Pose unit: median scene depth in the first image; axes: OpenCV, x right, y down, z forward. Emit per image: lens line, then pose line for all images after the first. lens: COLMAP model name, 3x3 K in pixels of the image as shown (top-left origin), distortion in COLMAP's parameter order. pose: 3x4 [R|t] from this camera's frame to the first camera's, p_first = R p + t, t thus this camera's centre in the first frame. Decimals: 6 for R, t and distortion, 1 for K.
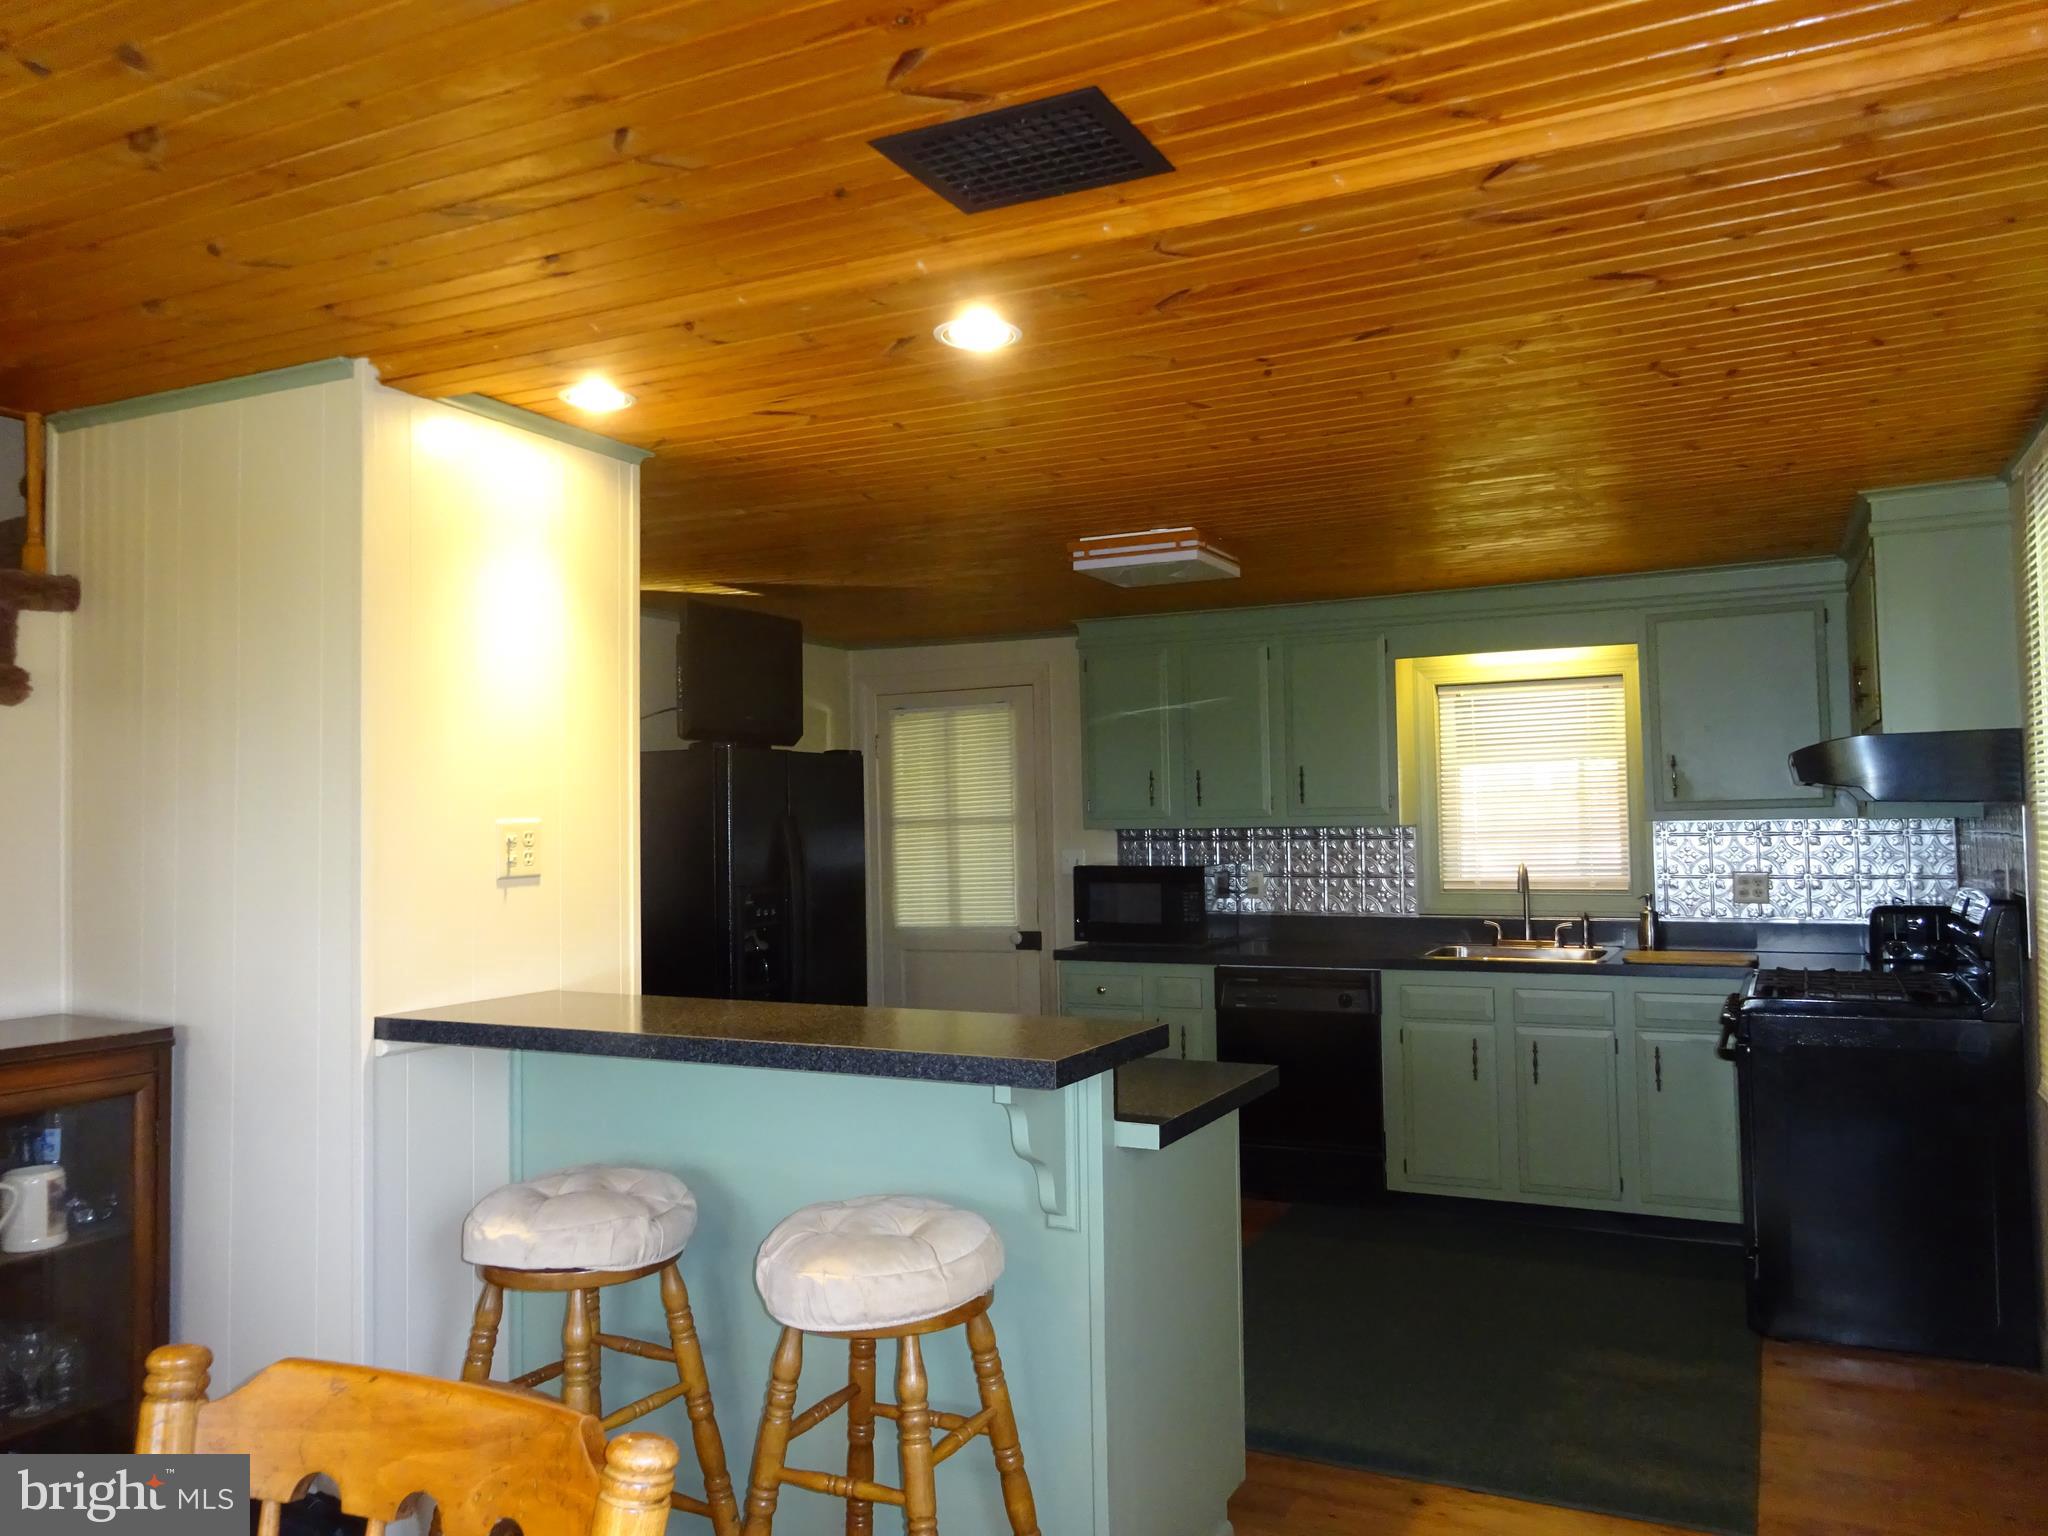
lens RADIAL K [[1522.1, 0, 1026.4], [0, 1522.1, 767.0], [0, 0, 1]] dist [0.007484, -0.002425]
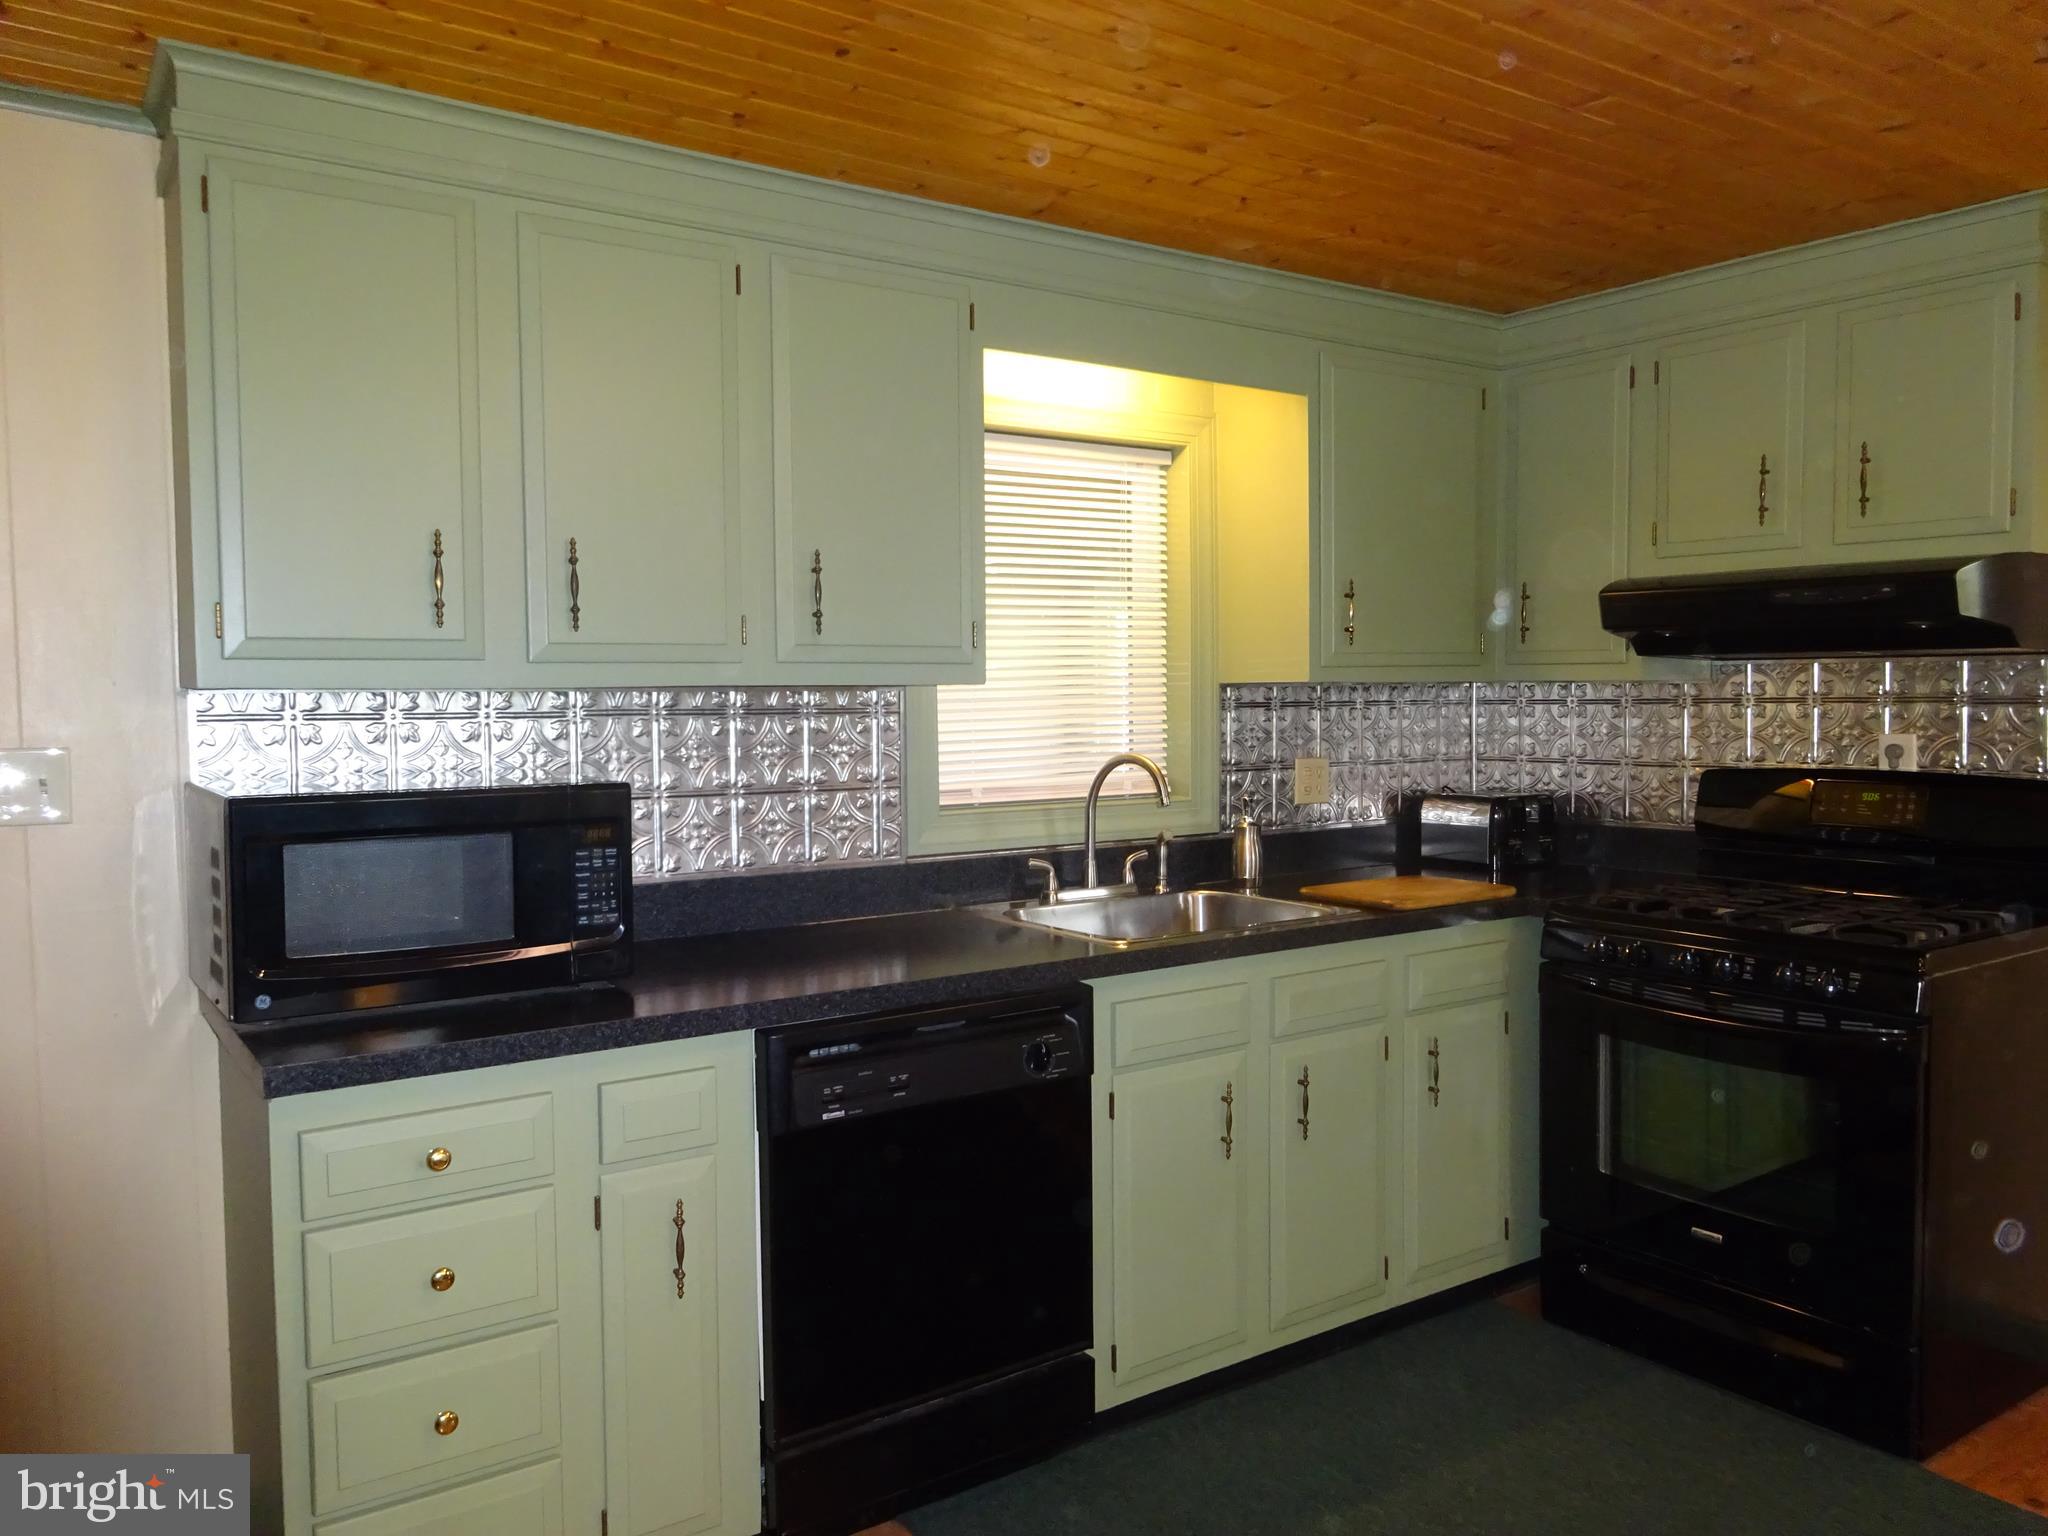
lens RADIAL K [[1522.1, 0, 1024.8], [0, 1522.1, 771.6], [0, 0, 1]] dist [0.007484, -0.002425]
pose [[0.474531, -0.035141, 0.879537, -0.185409], [-0.033038, 0.997788, 0.057691, 0.036752], [-0.879619, -0.056434, 0.472320, 0.732636]]
